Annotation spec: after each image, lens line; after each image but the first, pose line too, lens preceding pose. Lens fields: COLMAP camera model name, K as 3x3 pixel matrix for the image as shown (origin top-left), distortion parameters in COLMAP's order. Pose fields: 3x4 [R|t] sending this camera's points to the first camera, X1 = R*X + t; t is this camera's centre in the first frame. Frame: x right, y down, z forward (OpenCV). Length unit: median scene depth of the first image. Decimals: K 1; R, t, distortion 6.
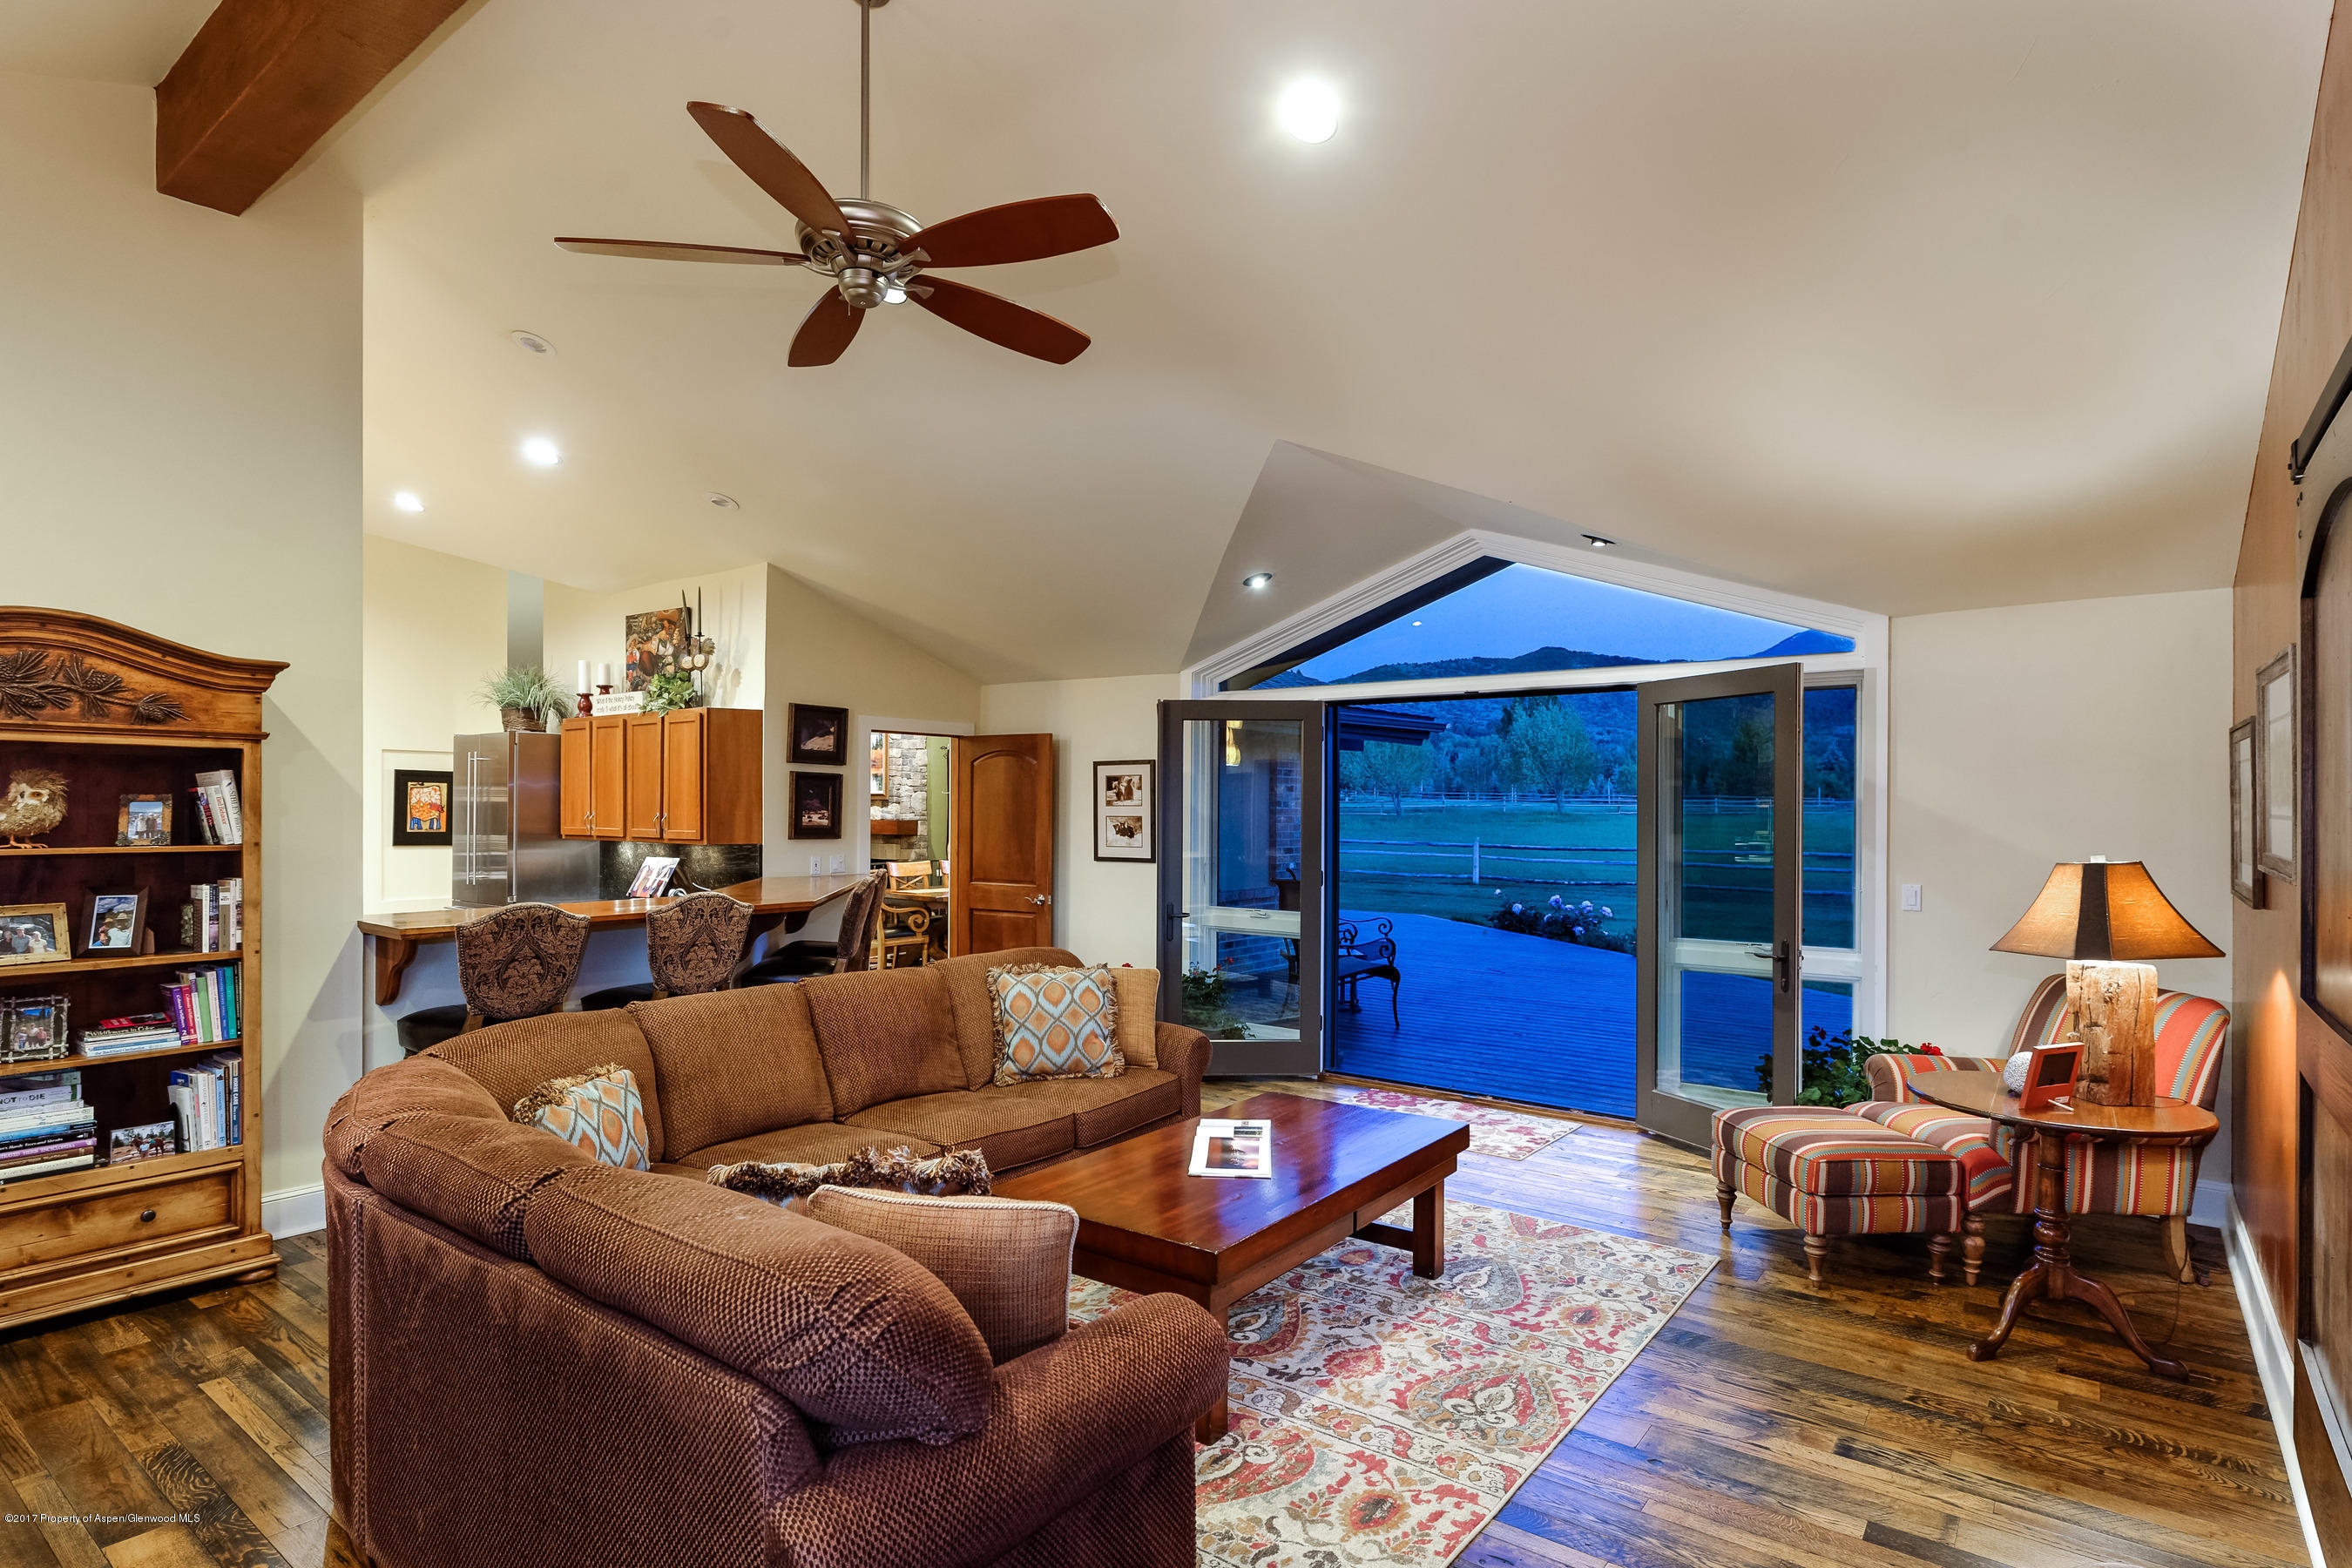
lens RADIAL K [[1216.4, 0, 1178.3], [0, 1216.4, 799.4], [0, 0, 1]] dist [-0.006436, 0.001517]
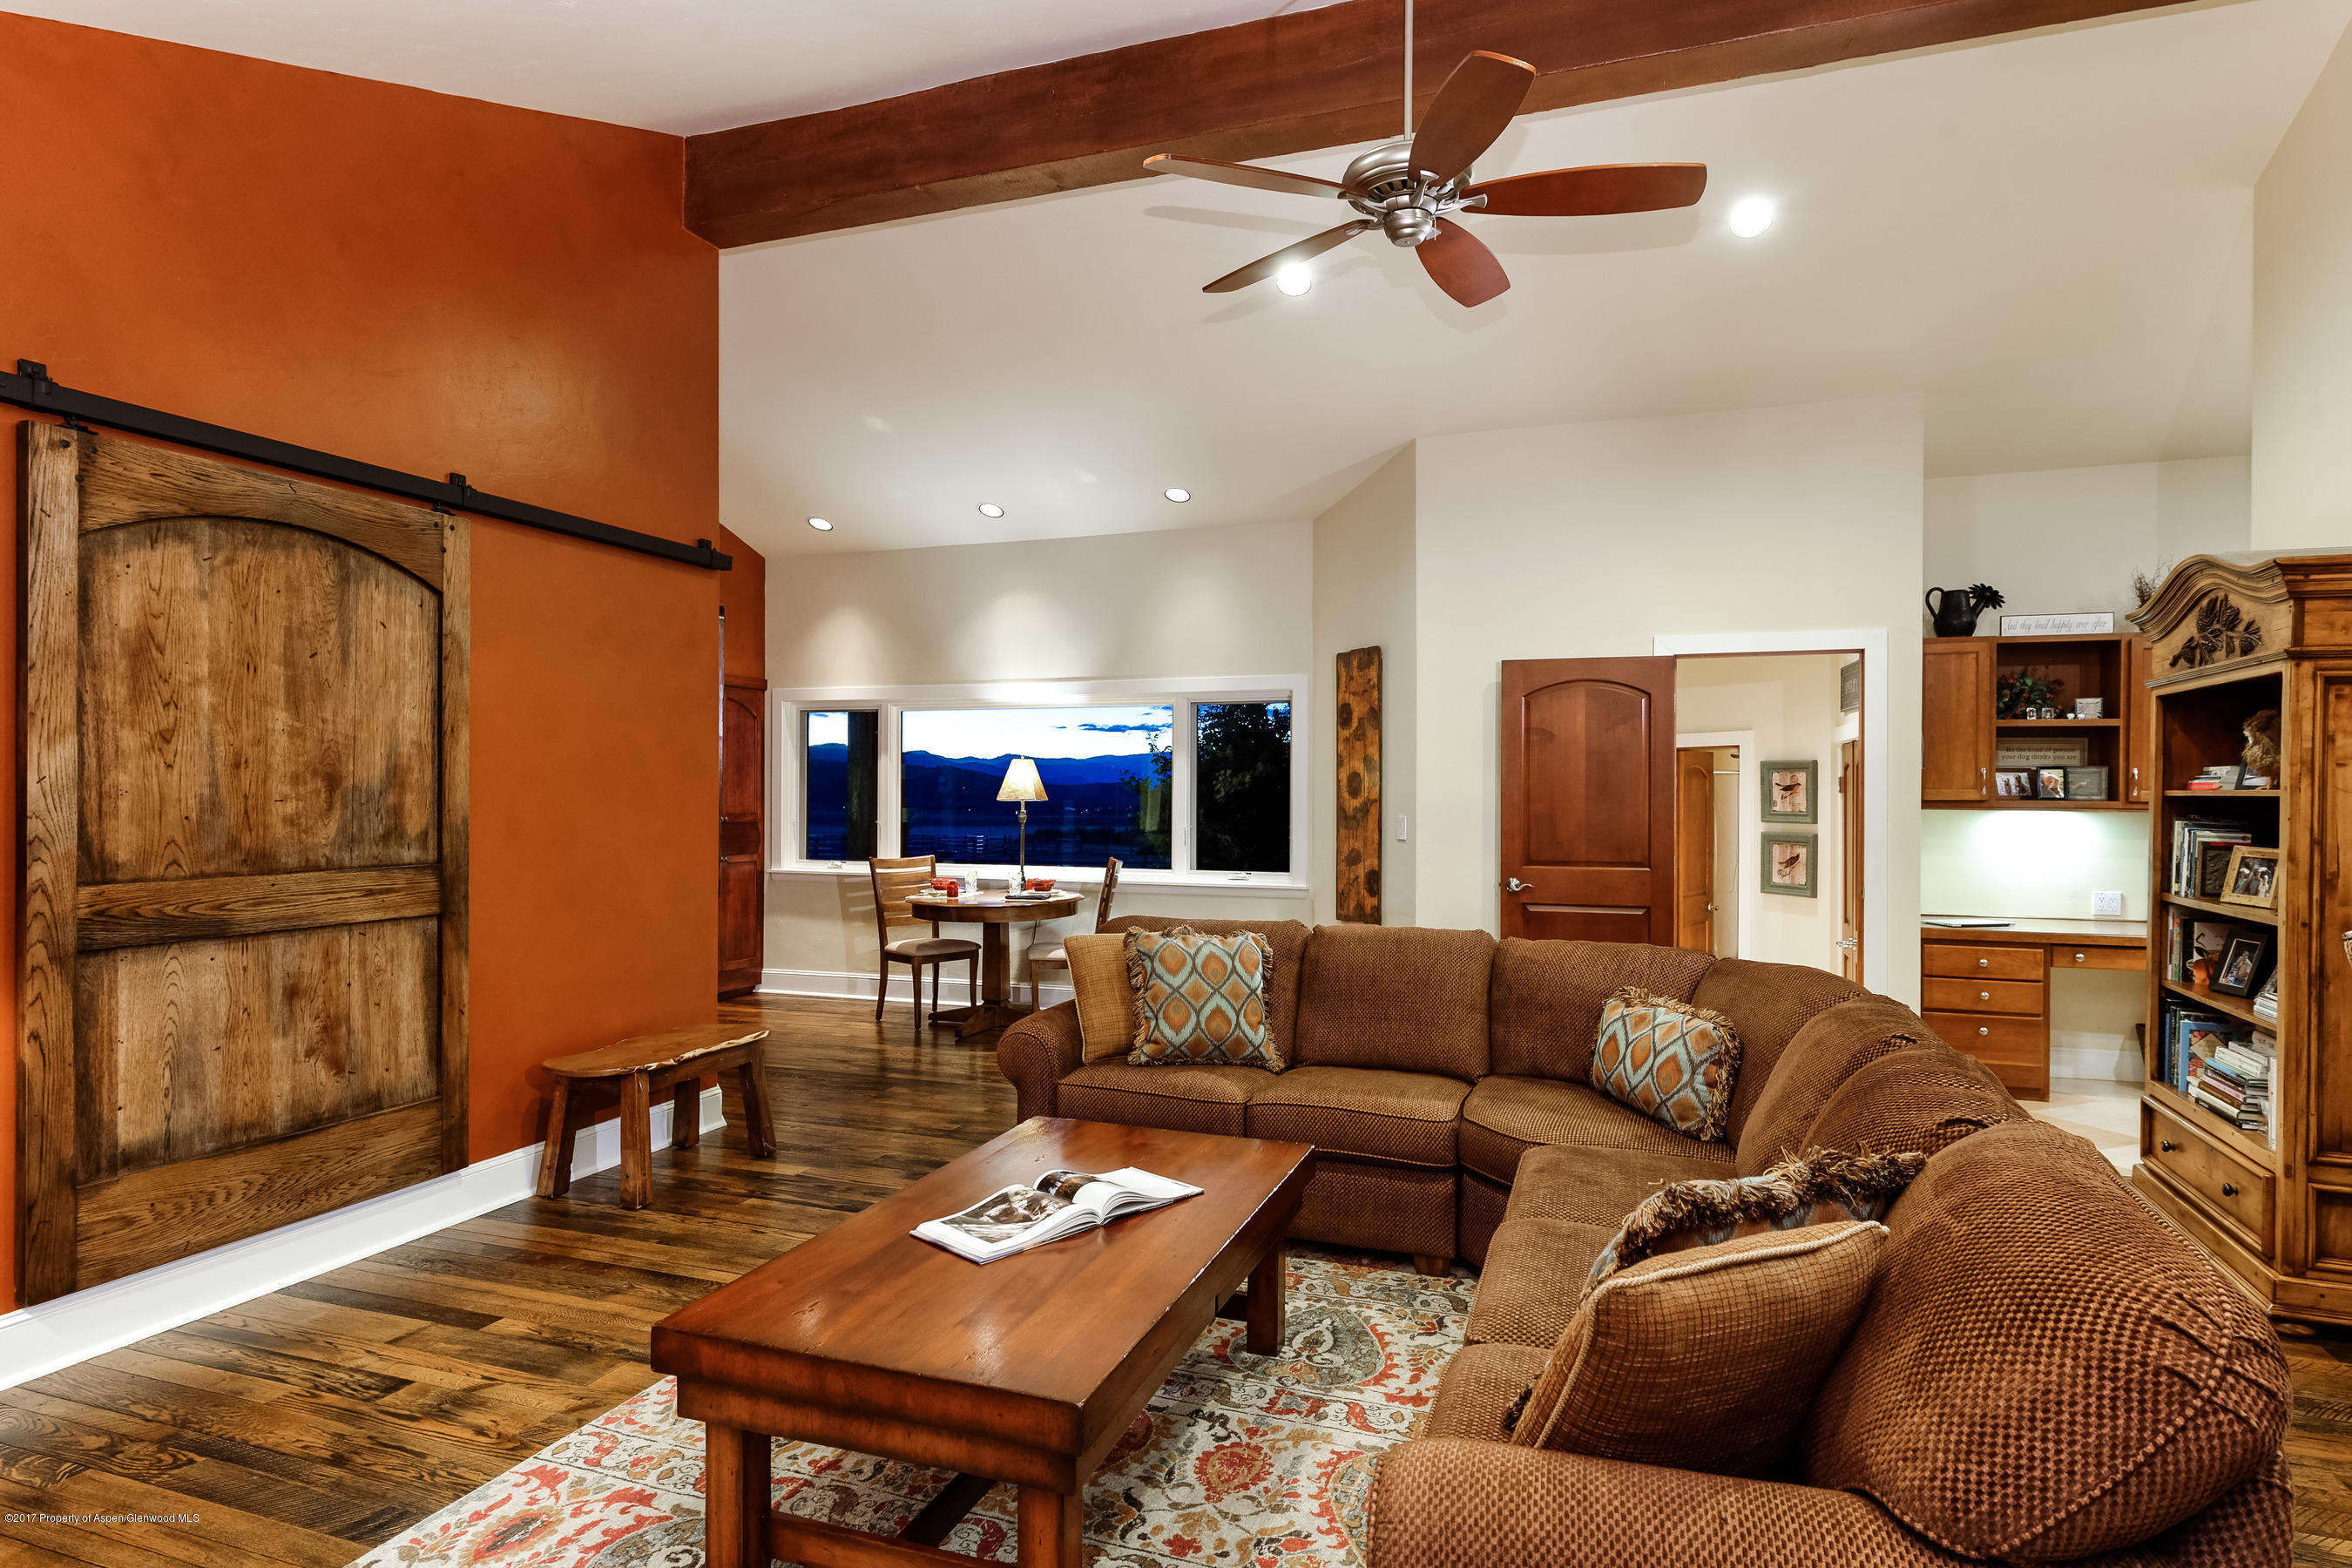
lens RADIAL K [[1302.8, 0, 1178.4], [0, 1302.8, 790.1], [0, 0, 1]] dist [0.003039, 0.000116]
pose [[-0.955149, -0.005598, -0.296073, 0.215450], [-0.003825, 0.999971, -0.006566, 0.052247], [0.296101, -0.005139, -0.955143, 1.776344]]
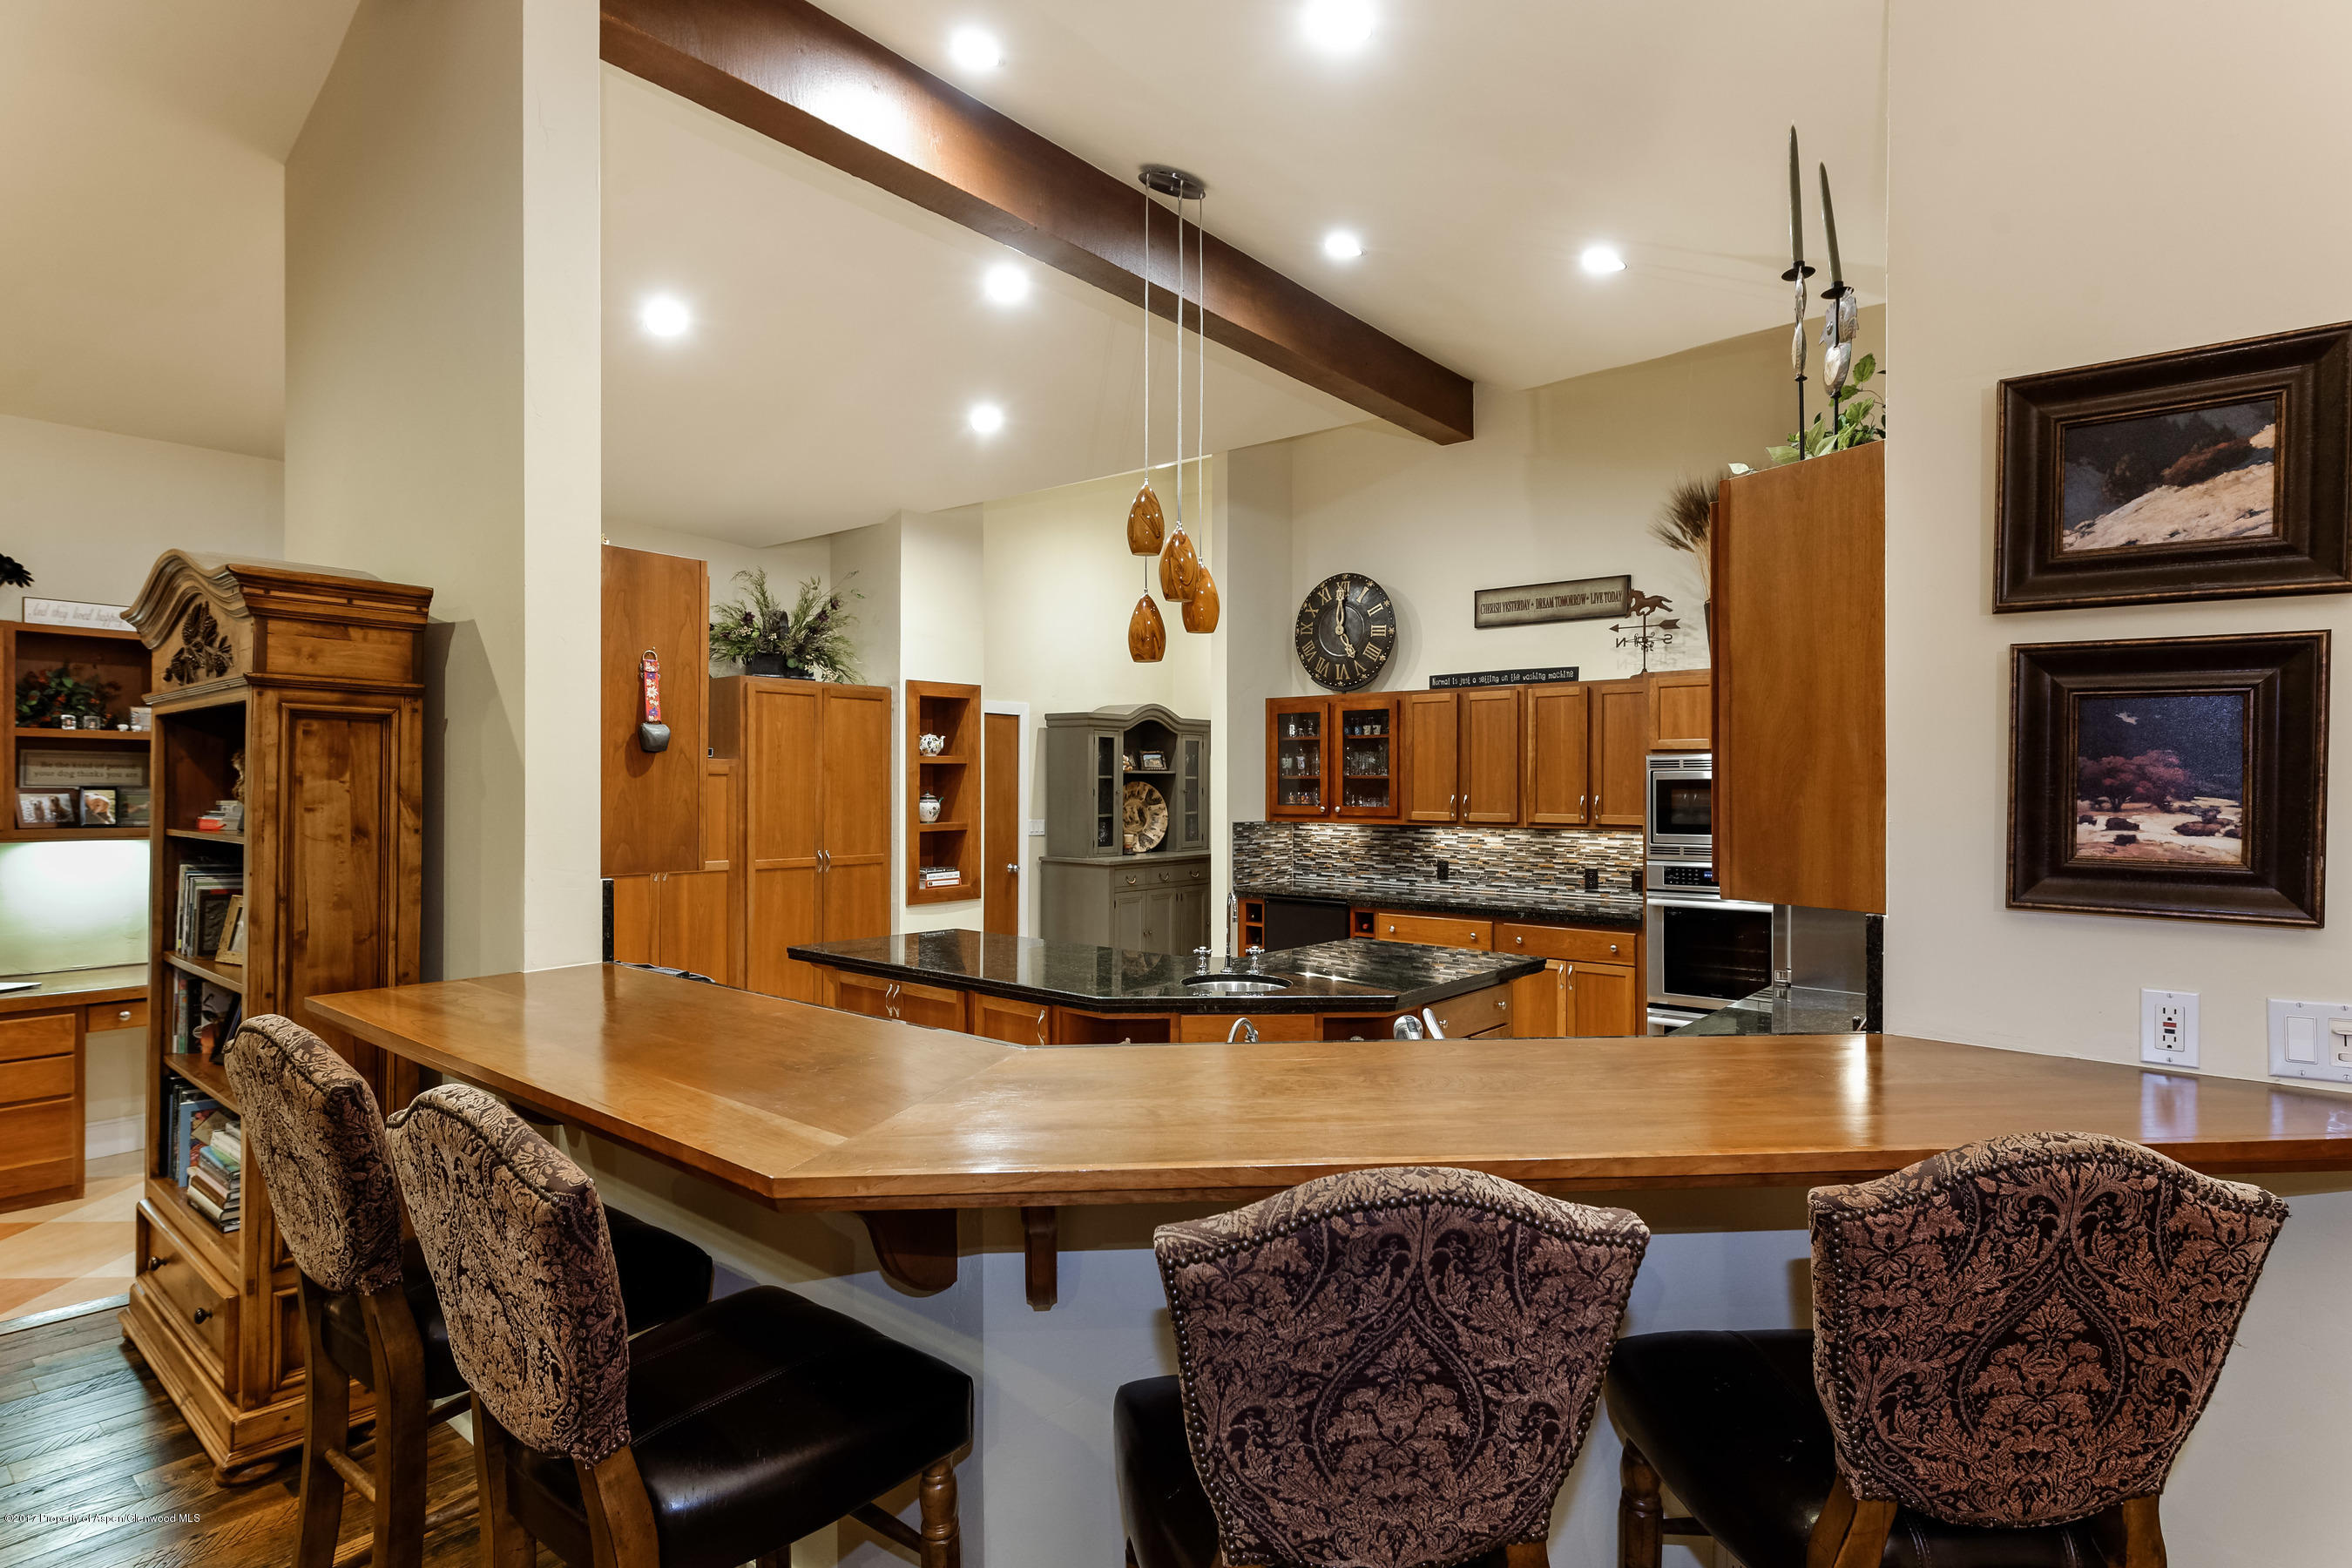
lens RADIAL K [[1216.4, 0, 1174.6], [0, 1216.4, 786.9], [0, 0, 1]] dist [-0.006436, 0.001517]
pose [[-0.046715, -0.001574, -0.998907, -0.109360], [0.003700, 0.999992, -0.001749, 0.013992], [0.998901, -0.003777, -0.046708, 1.716392]]
